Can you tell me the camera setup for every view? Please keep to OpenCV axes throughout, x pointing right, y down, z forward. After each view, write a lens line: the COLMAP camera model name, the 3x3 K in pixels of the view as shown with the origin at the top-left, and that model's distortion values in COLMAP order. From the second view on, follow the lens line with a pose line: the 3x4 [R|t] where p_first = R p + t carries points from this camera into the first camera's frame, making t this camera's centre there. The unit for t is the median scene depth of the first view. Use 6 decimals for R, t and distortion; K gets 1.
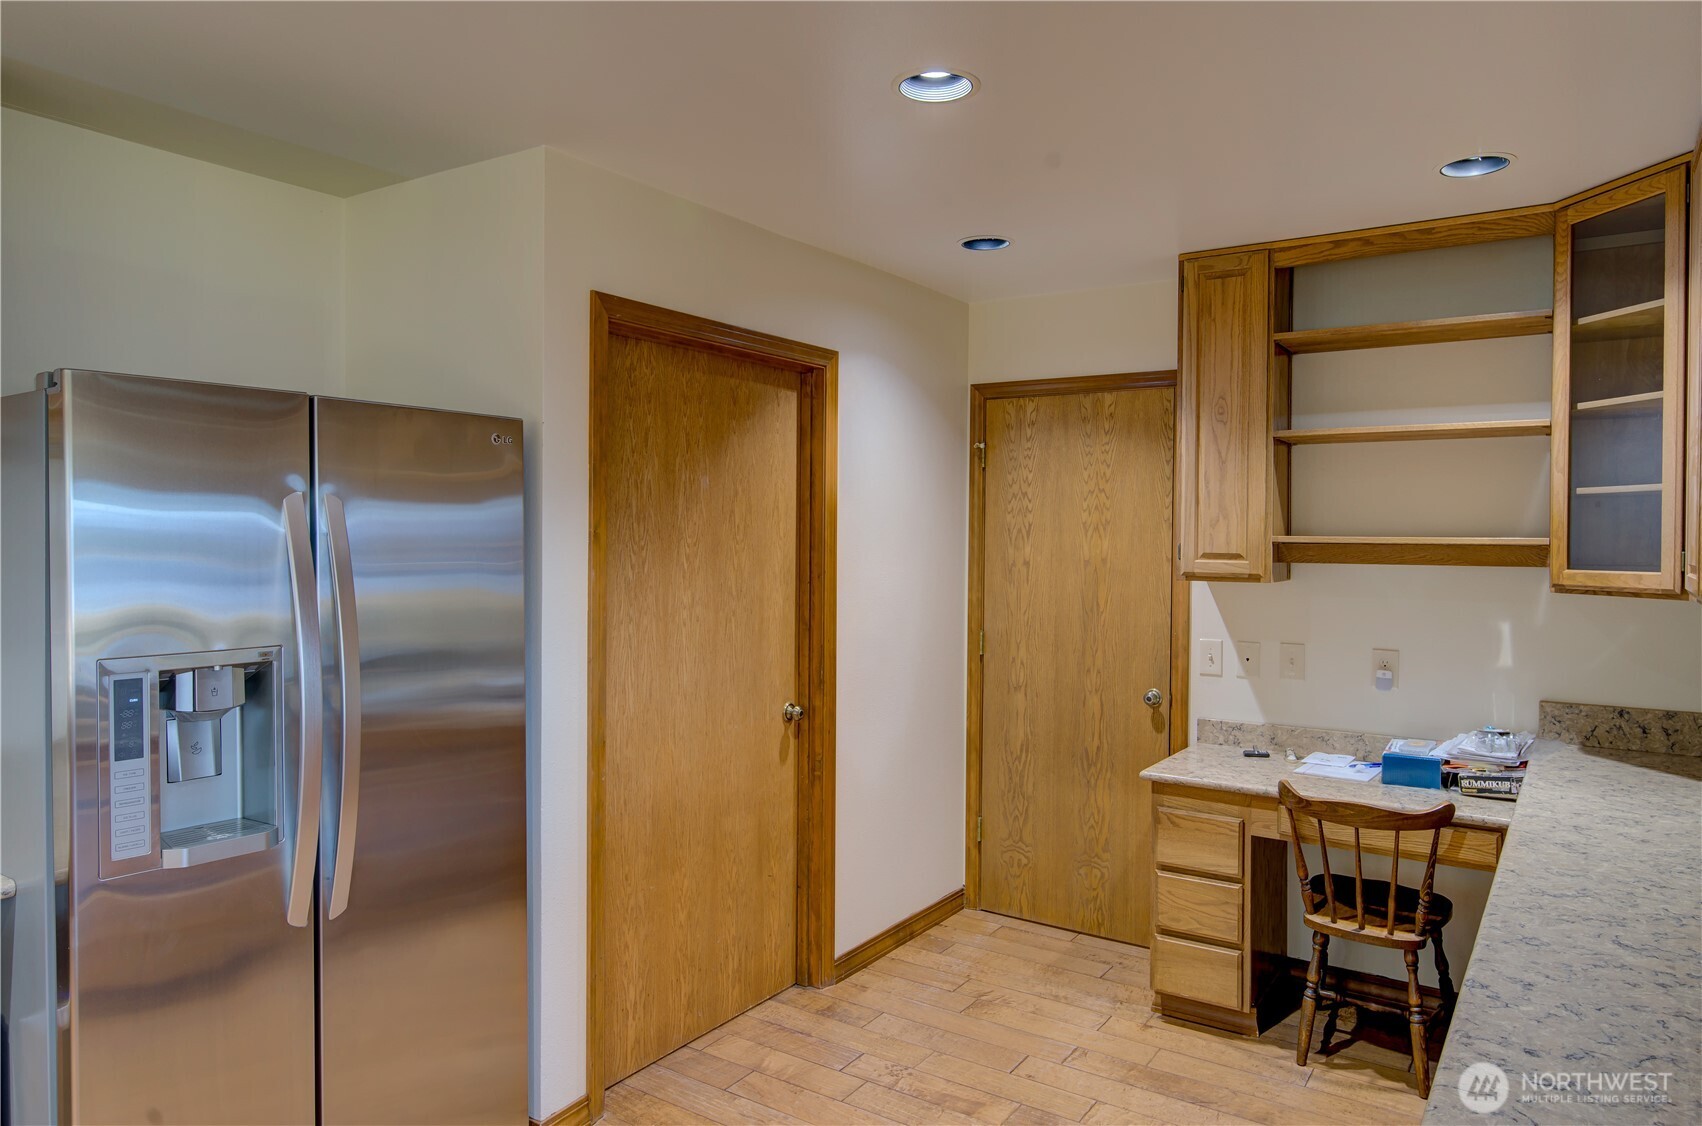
lens RADIAL K [[1062.0, 0, 851.5], [0, 1062.0, 542.9], [0, 0, 1]] dist [-0.000570, 0.002091]
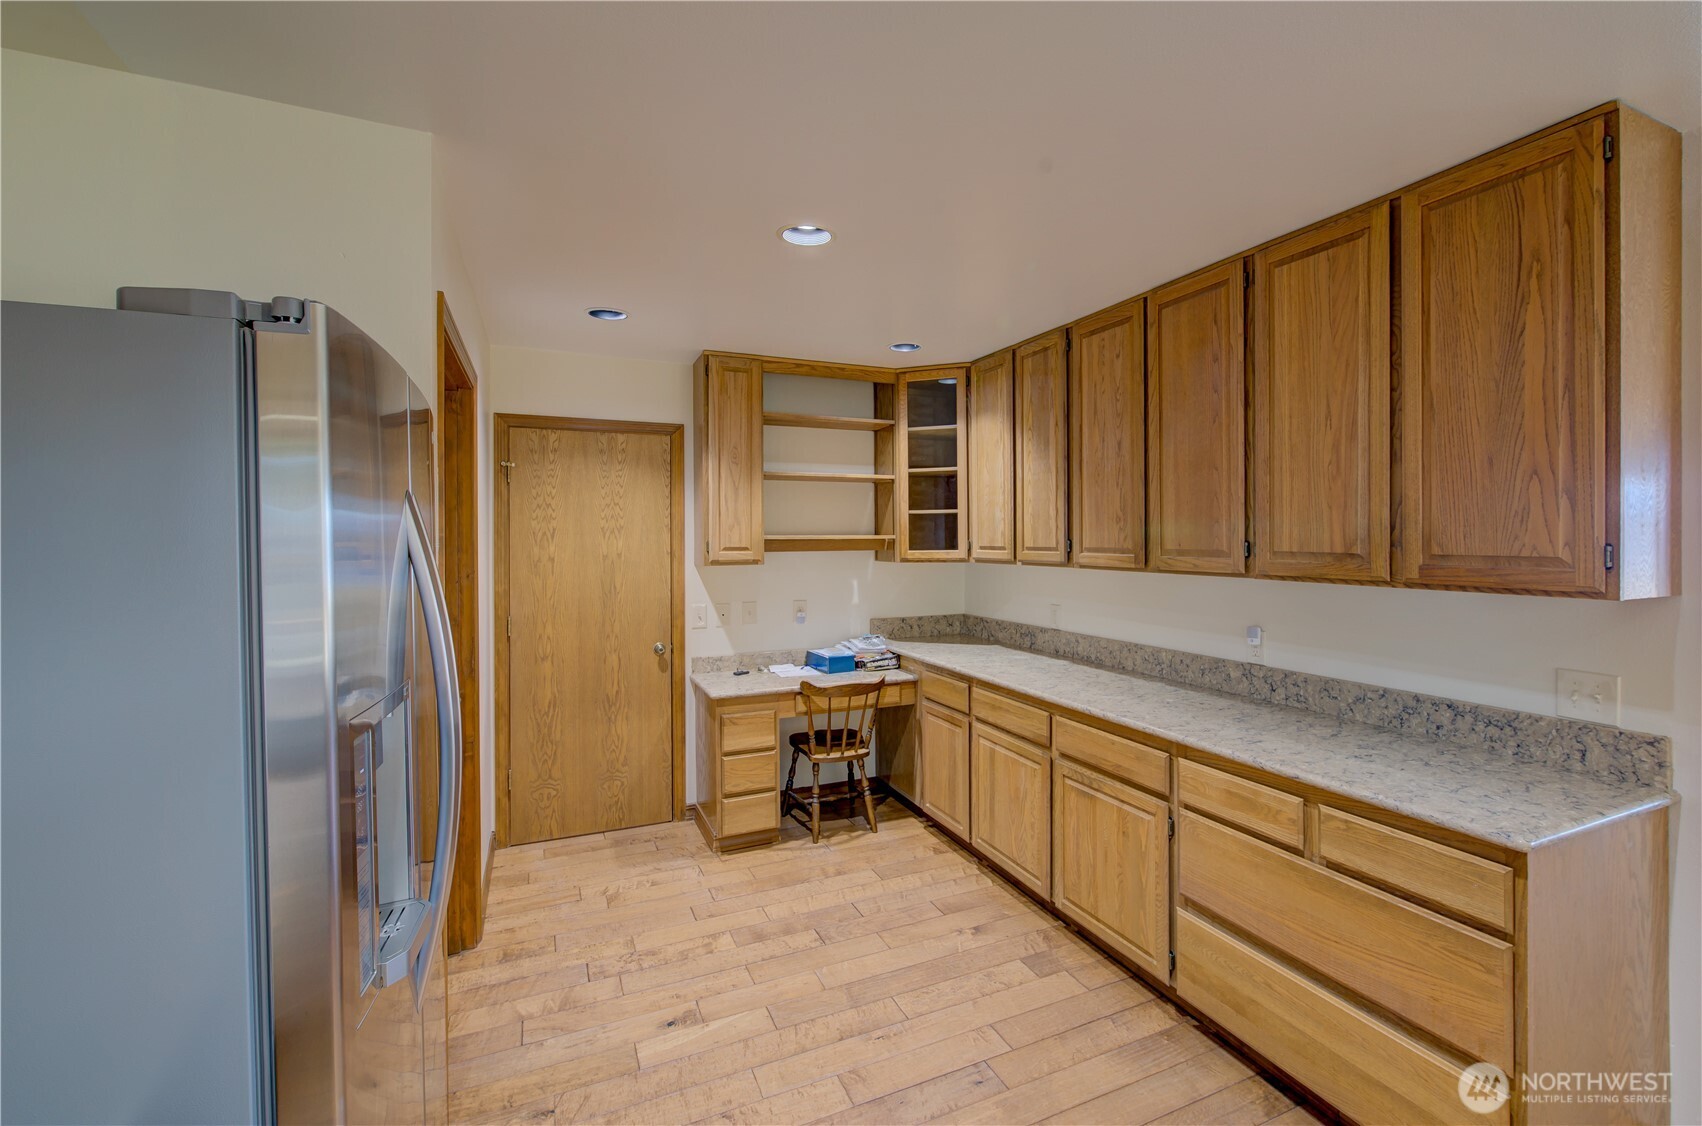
lens RADIAL K [[762.1, 0, 857.6], [0, 762.1, 543.3], [0, 0, 1]] dist [0.000496, 0.000262]
pose [[0.535867, -0.013654, 0.844192, -0.482415], [0.016308, 0.999850, 0.005819, 0.000609], [-0.844145, 0.010649, 0.536010, 0.233830]]
